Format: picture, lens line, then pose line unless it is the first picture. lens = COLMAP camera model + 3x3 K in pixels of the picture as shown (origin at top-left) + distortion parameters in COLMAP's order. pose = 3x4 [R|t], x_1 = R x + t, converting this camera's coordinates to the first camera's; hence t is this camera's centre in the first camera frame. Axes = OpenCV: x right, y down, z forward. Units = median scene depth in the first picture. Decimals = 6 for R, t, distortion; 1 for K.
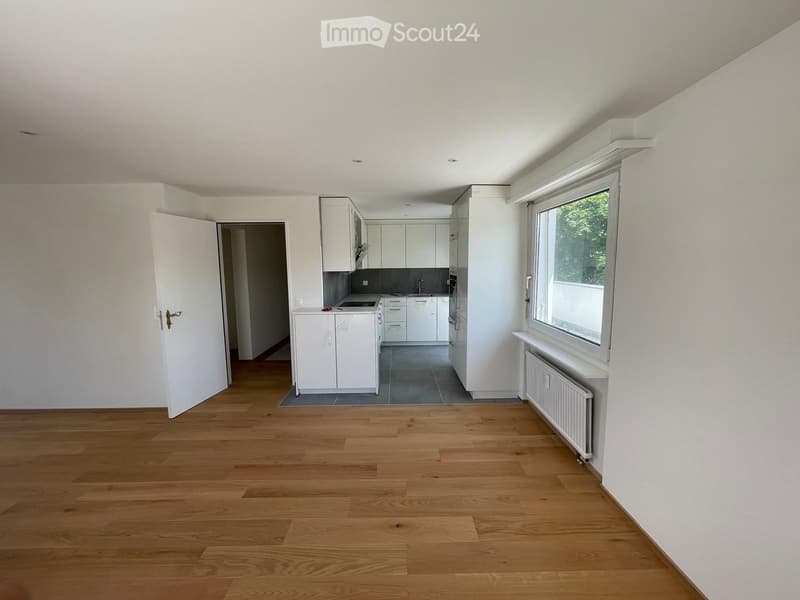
lens RADIAL K [[320.2, 0, 401.3], [0, 320.2, 302.1], [0, 0, 1]] dist [-0.007829, 0.000922]
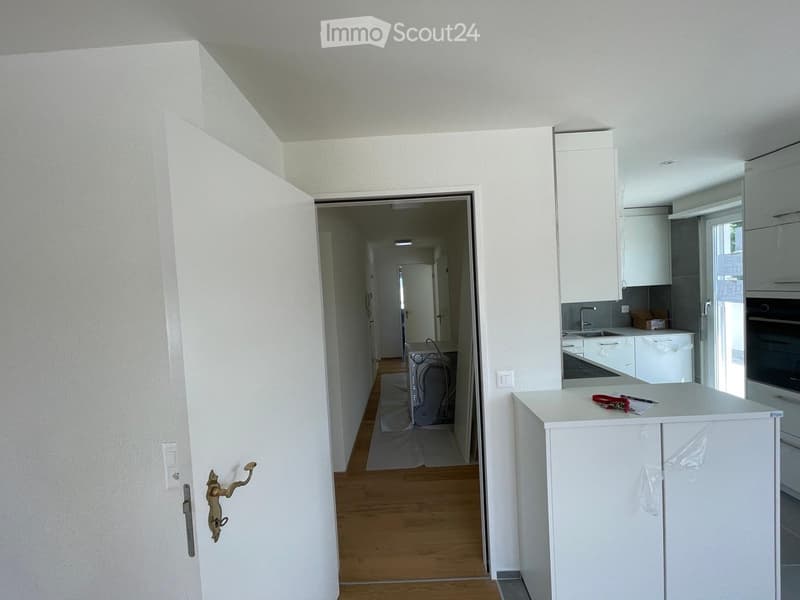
lens RADIAL K [[320.2, 0, 398.1], [0, 320.2, 297.9], [0, 0, 1]] dist [-0.007829, 0.000922]
pose [[0.998334, -0.046529, -0.034120, -0.556085], [0.043069, 0.994455, -0.095937, -0.089977], [0.038395, 0.094308, 0.994802, 0.718898]]
